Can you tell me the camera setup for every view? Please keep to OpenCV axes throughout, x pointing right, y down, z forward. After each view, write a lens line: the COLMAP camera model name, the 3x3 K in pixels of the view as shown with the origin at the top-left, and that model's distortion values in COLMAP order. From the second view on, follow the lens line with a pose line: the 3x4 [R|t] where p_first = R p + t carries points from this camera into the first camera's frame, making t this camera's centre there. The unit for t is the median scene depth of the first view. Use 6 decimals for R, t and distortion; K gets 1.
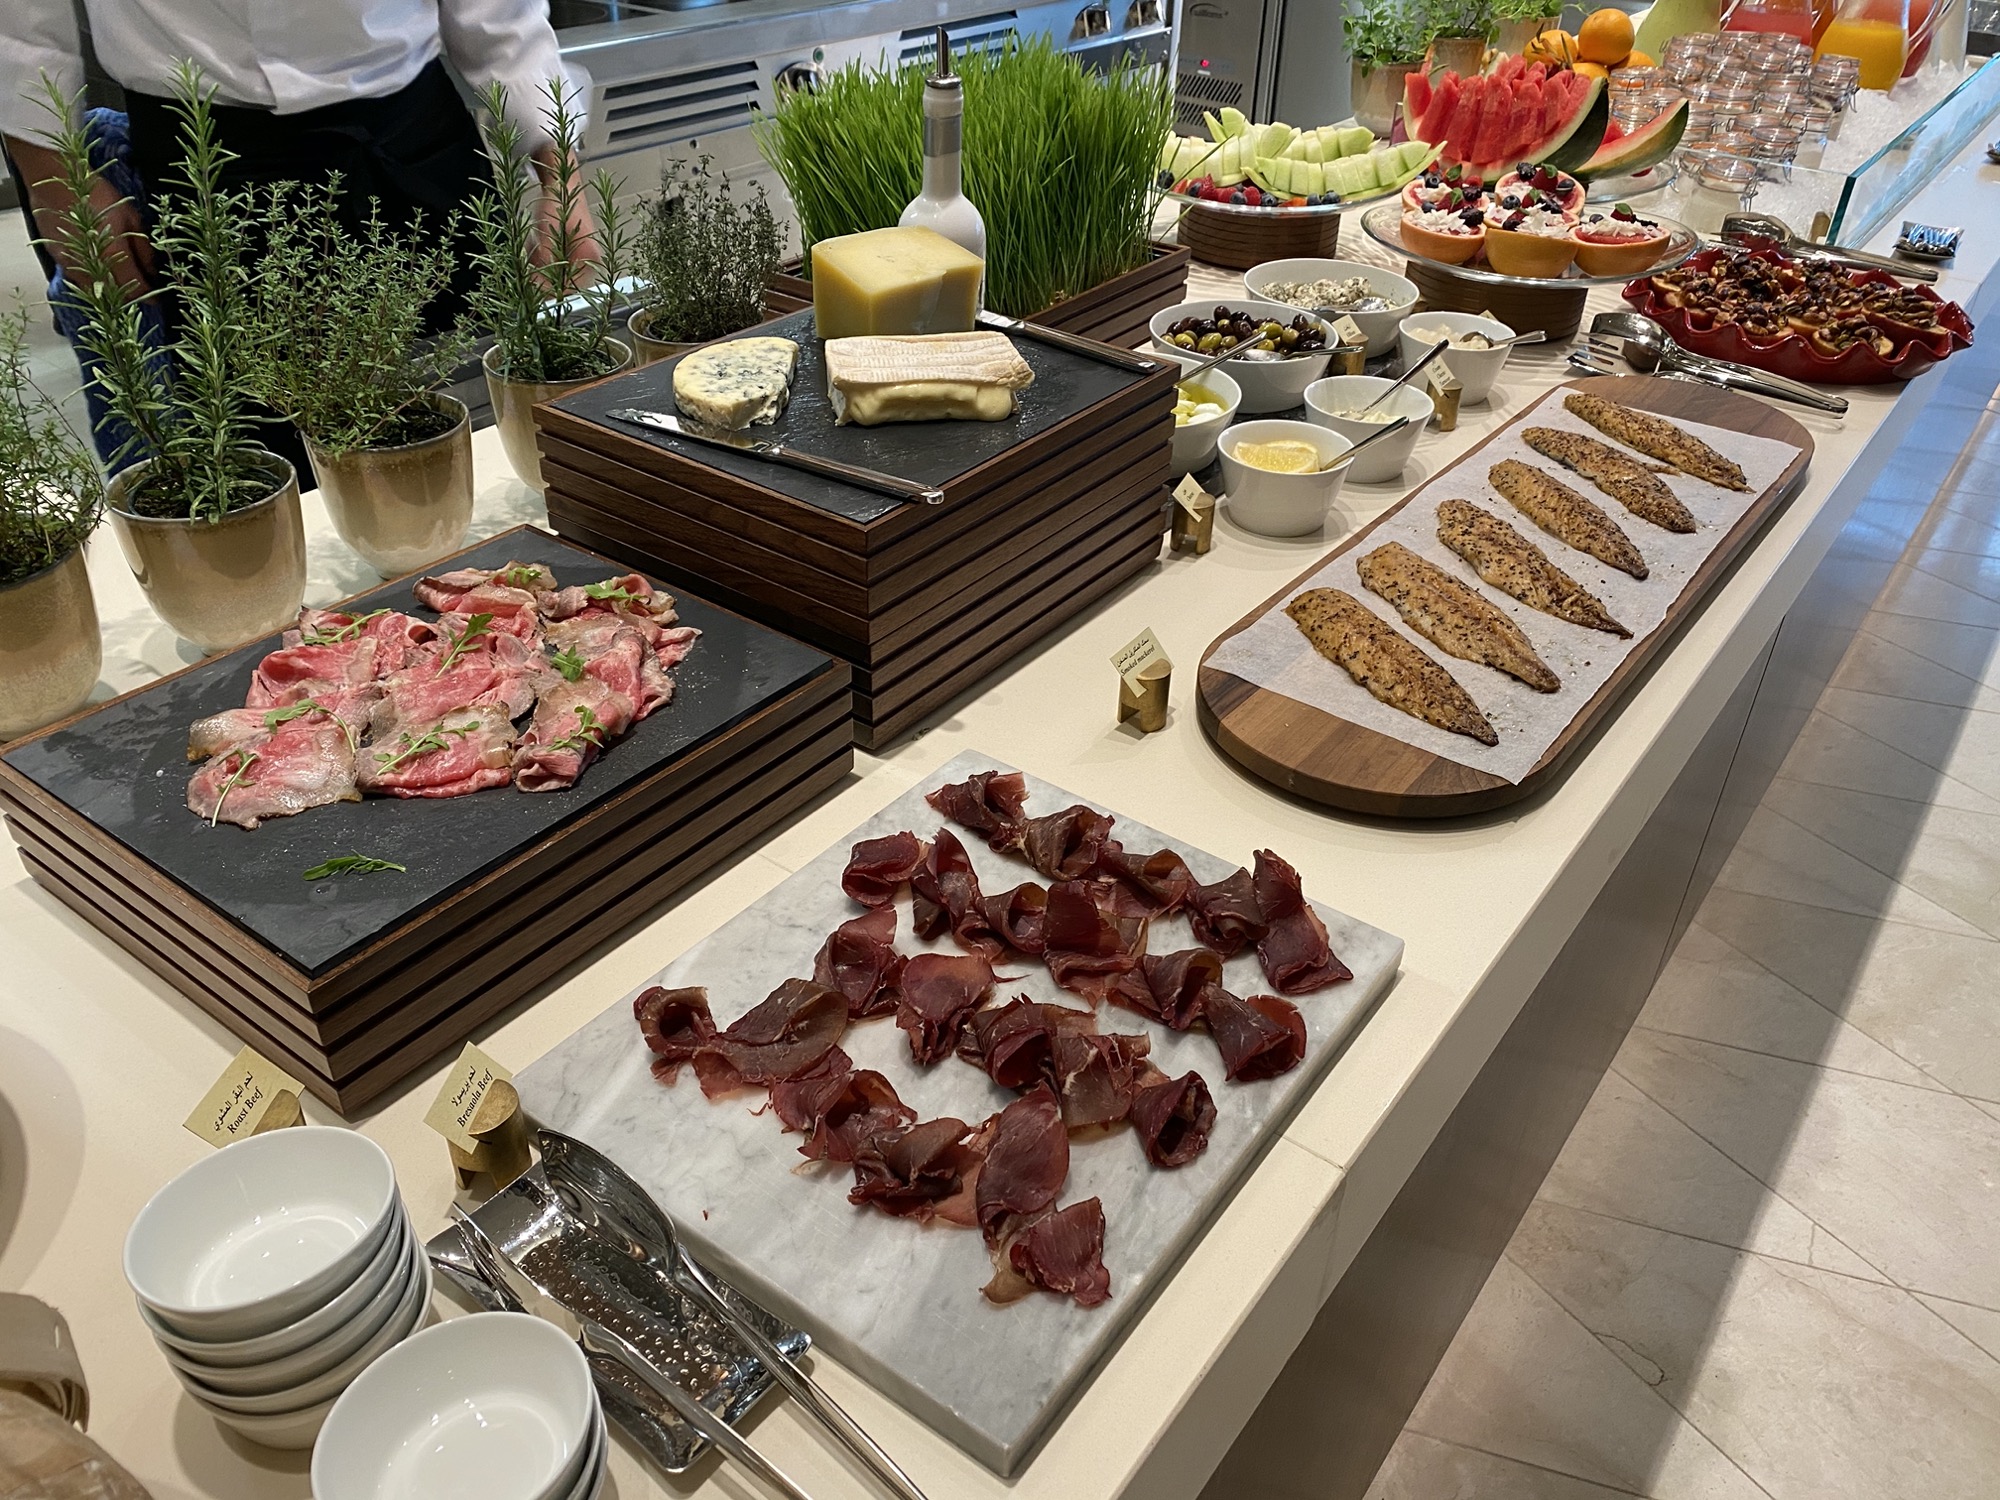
lens RADIAL K [[1554.4, 0, 1000.0], [0, 1554.4, 750.0], [0, 0, 1]] dist [0.026410, 0.003724]
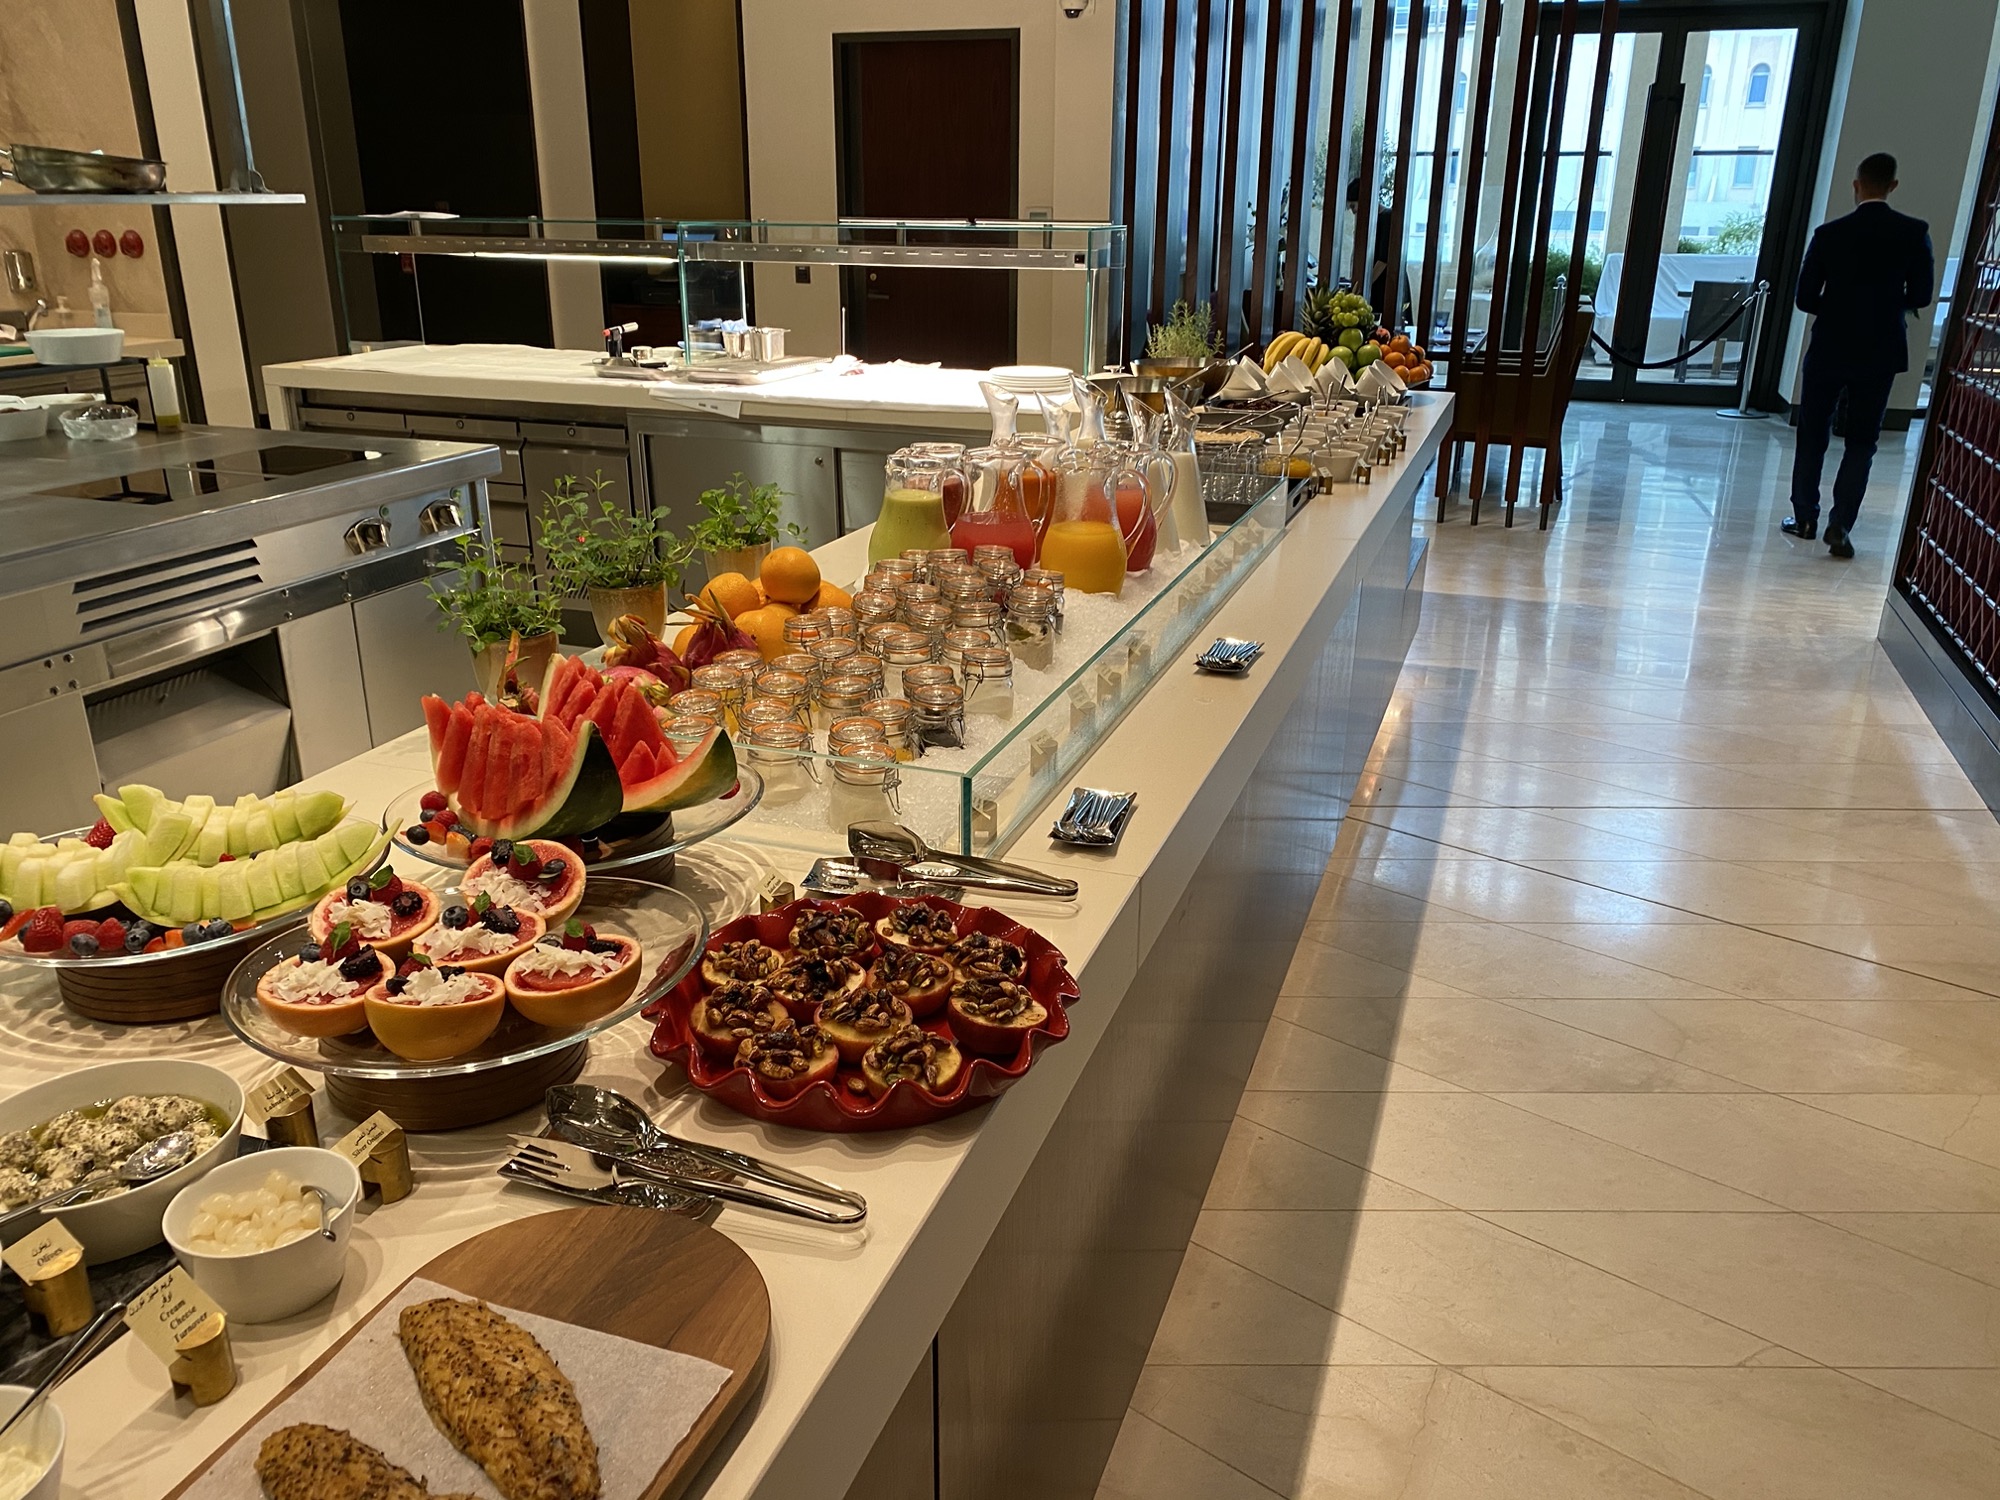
lens RADIAL K [[1554.4, 0, 1000.0], [0, 1554.4, 750.0], [0, 0, 1]] dist [0.026410, 0.003724]
pose [[0.956568, -0.123484, 0.264062, 0.373320], [0.182496, 0.960046, -0.212147, -0.218102], [-0.227315, 0.251123, 0.940885, 0.242456]]
